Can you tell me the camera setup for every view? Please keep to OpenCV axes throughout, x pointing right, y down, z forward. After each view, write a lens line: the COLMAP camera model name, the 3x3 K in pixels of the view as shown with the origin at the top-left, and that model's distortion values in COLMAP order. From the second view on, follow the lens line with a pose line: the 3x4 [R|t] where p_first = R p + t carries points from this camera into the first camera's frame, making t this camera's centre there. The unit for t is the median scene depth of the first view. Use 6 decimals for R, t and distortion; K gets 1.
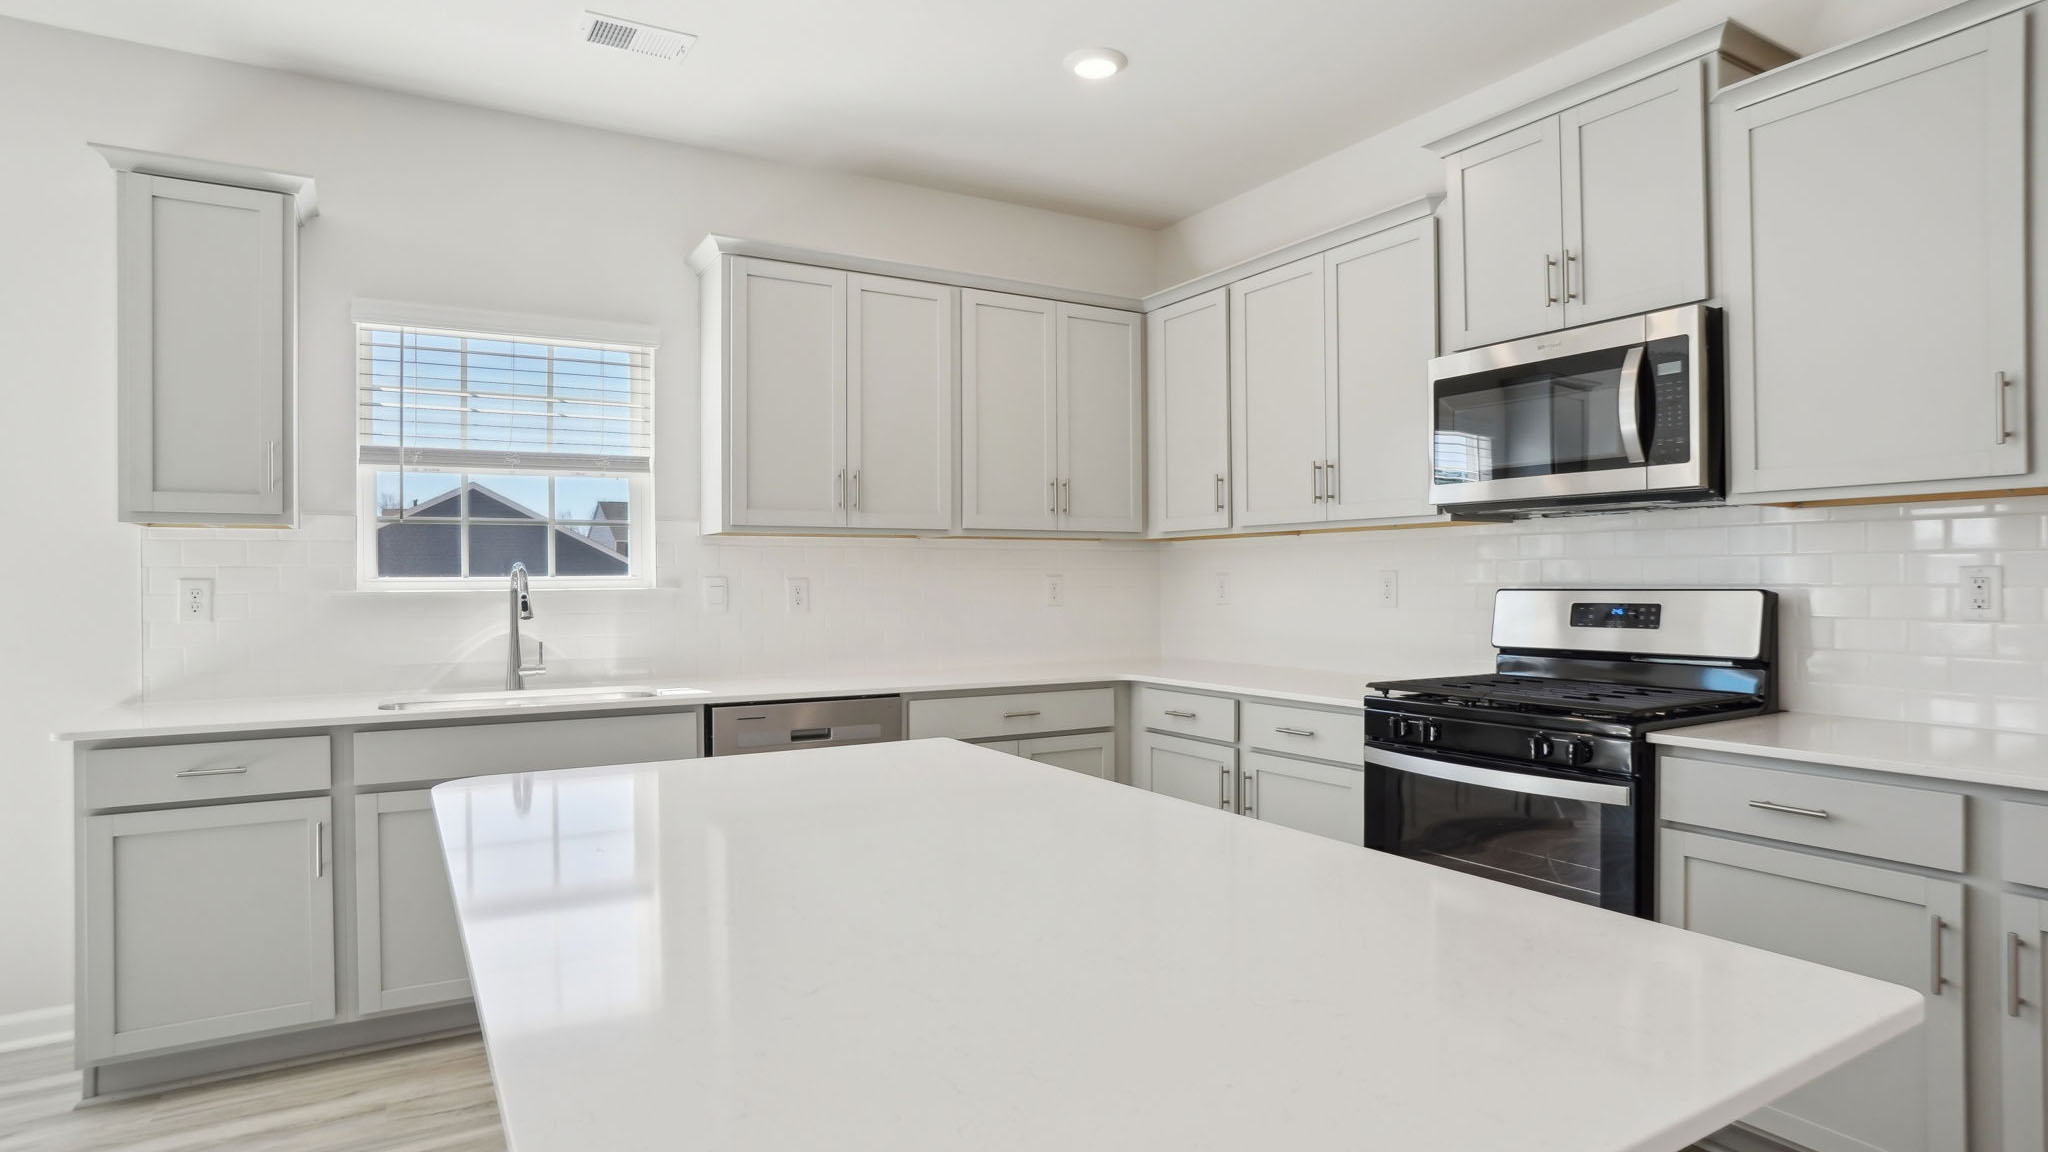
lens RADIAL K [[1120.1, 0, 994.0], [0, 1120.1, 579.3], [0, 0, 1]] dist [-0.056329, 0.037167]
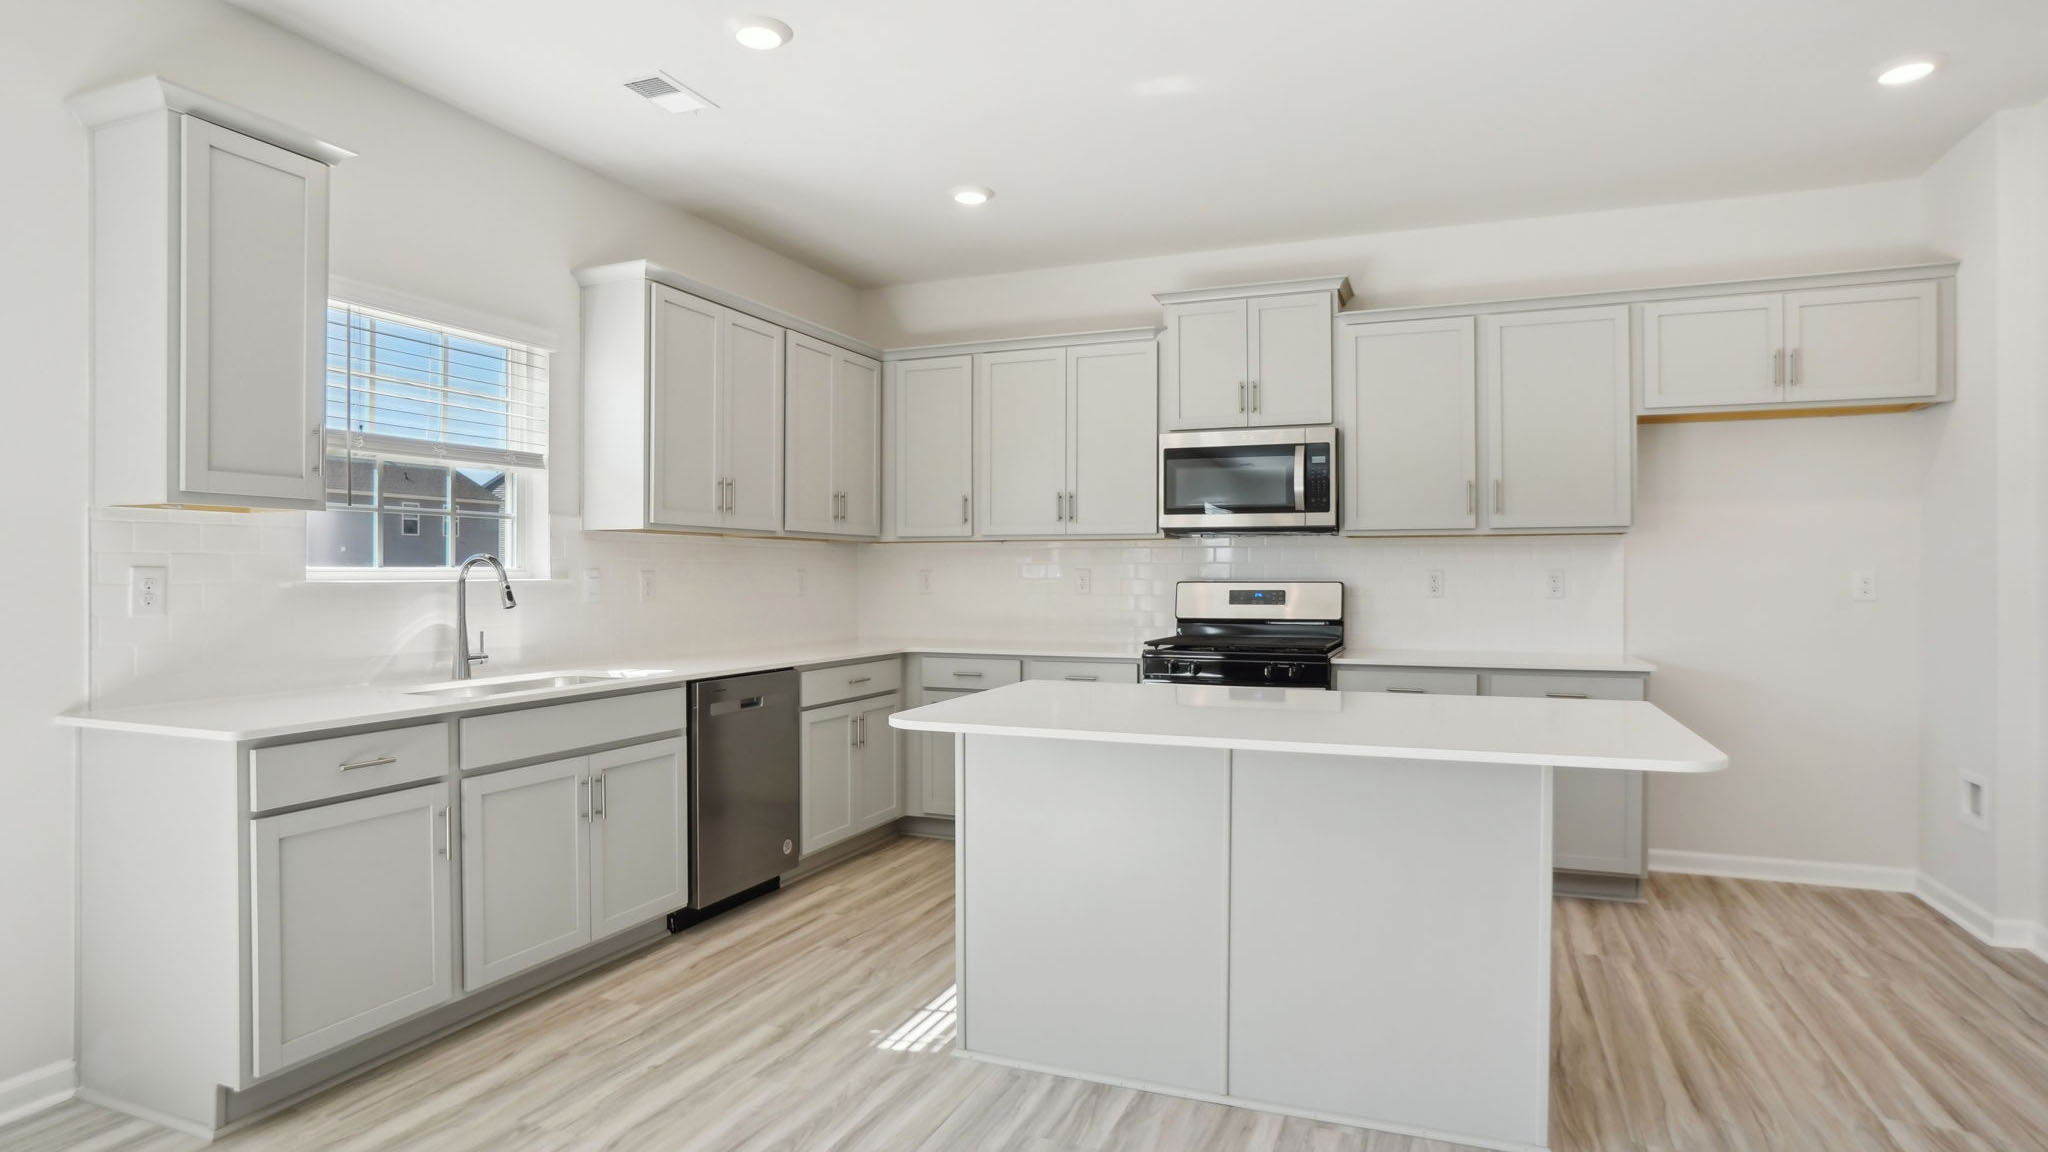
lens RADIAL K [[1120.1, 0, 994.0], [0, 1120.1, 579.3], [0, 0, 1]] dist [-0.056329, 0.037167]
pose [[0.796035, 0.003650, 0.605240, -0.732081], [-0.005728, 0.999982, 0.001503, 0.004662], [-0.605224, -0.004663, 0.796042, -0.107773]]
